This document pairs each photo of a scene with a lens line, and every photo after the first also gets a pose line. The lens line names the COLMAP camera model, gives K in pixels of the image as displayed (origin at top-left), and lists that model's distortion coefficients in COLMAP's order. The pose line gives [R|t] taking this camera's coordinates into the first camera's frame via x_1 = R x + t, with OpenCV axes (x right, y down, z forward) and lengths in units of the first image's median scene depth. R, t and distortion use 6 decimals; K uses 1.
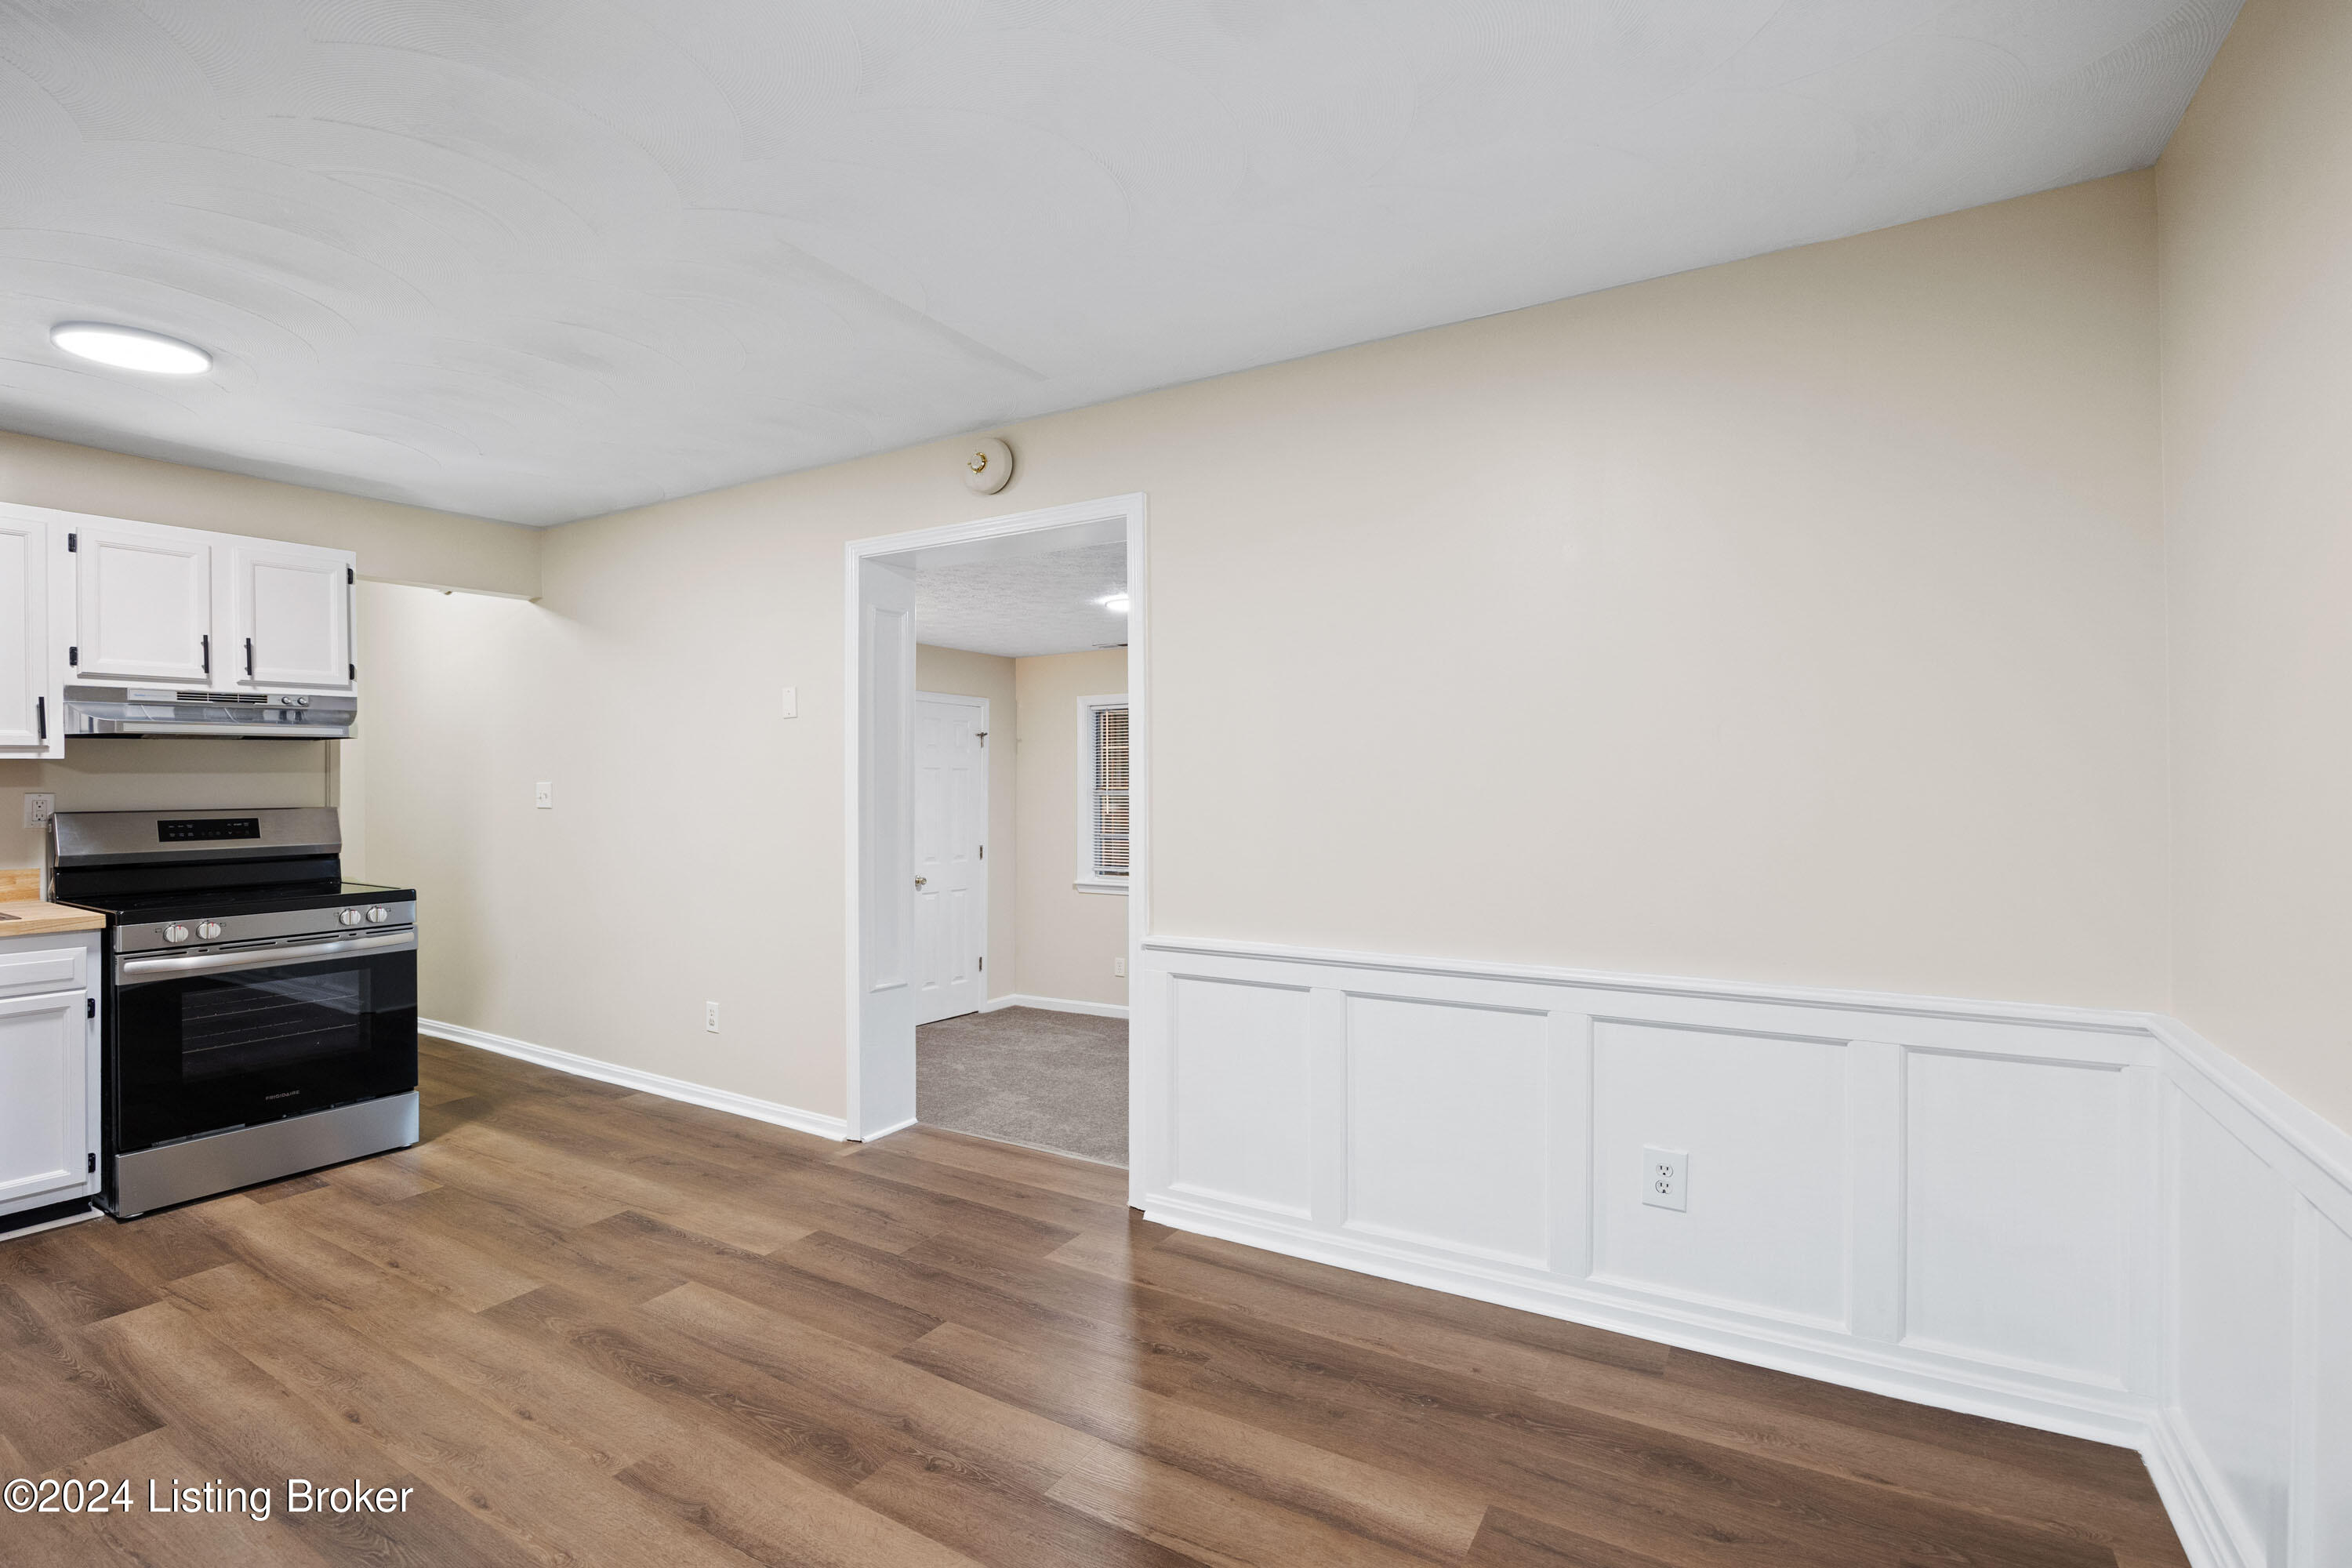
lens RADIAL K [[1075.8, 0, 1176.0], [0, 1075.8, 784.0], [0, 0, 1]] dist [-0.026022, 0.000281]
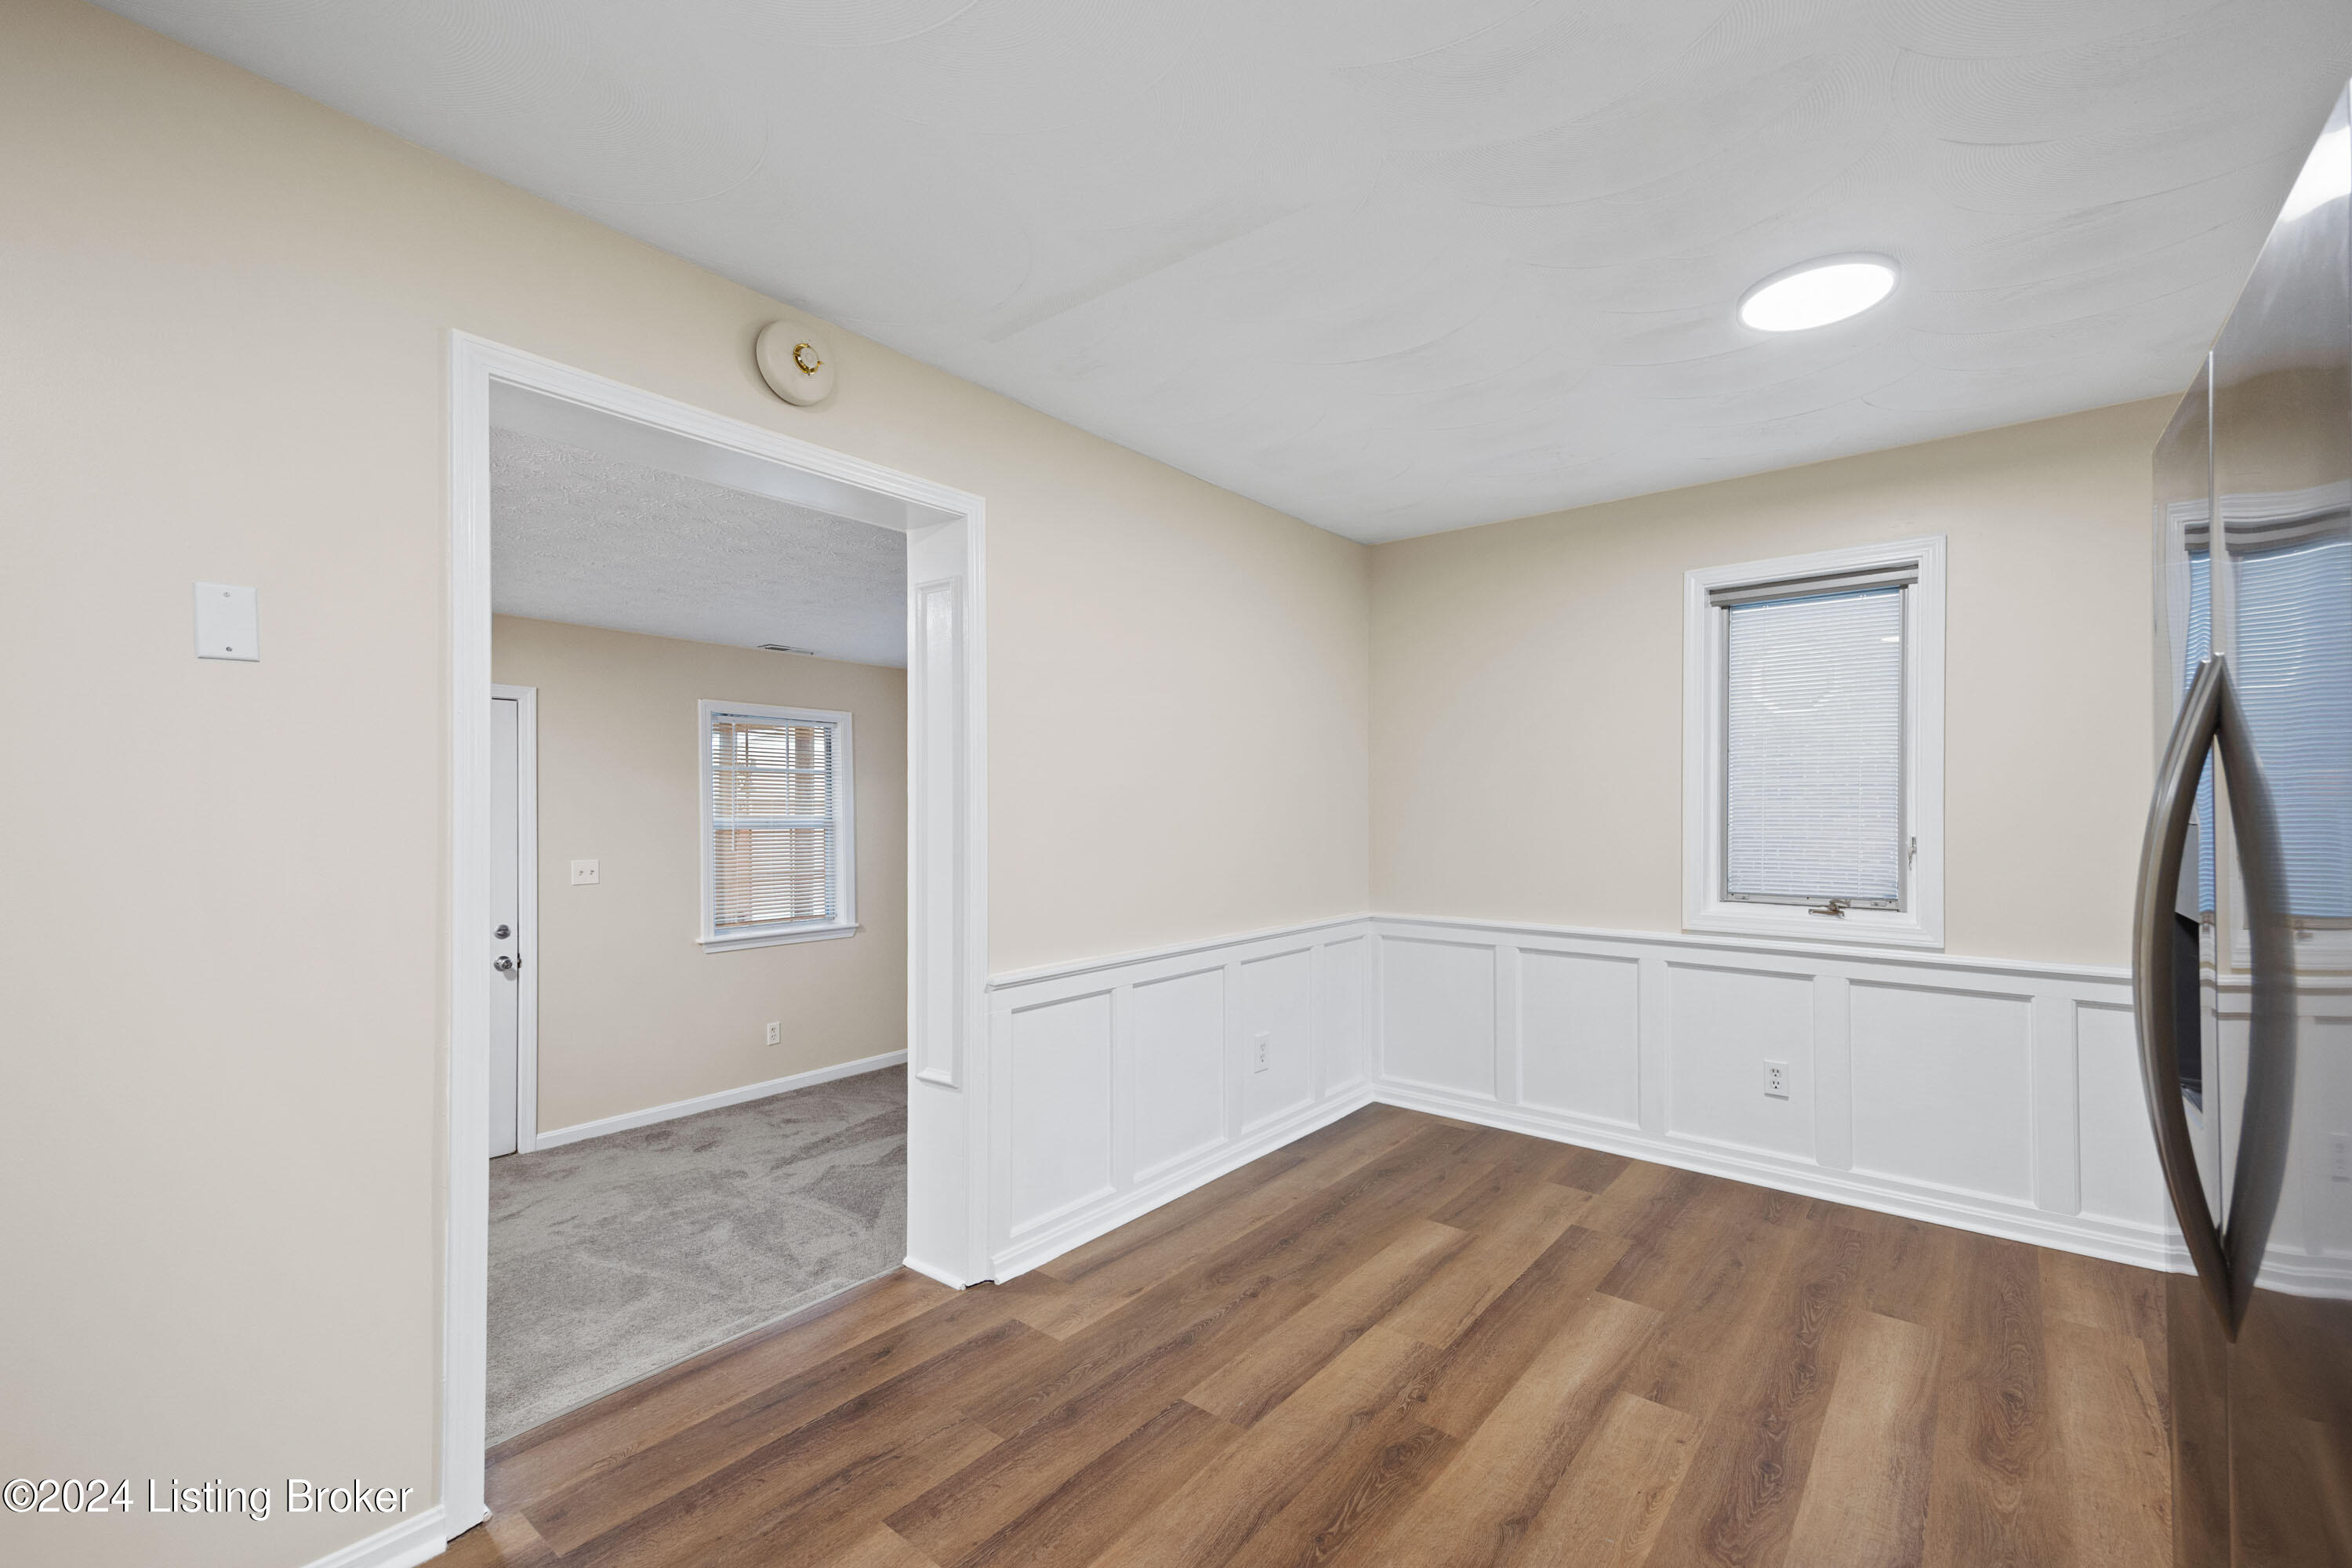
lens RADIAL K [[1097.1, 0, 1177.8], [0, 1097.1, 805.0], [0, 0, 1]] dist [0.034829, -0.000031]
pose [[0.099257, 0.003448, 0.995056, -1.167886], [0.005554, 0.999977, -0.004019, -0.002537], [-0.995046, 0.005925, 0.099236, 0.908149]]
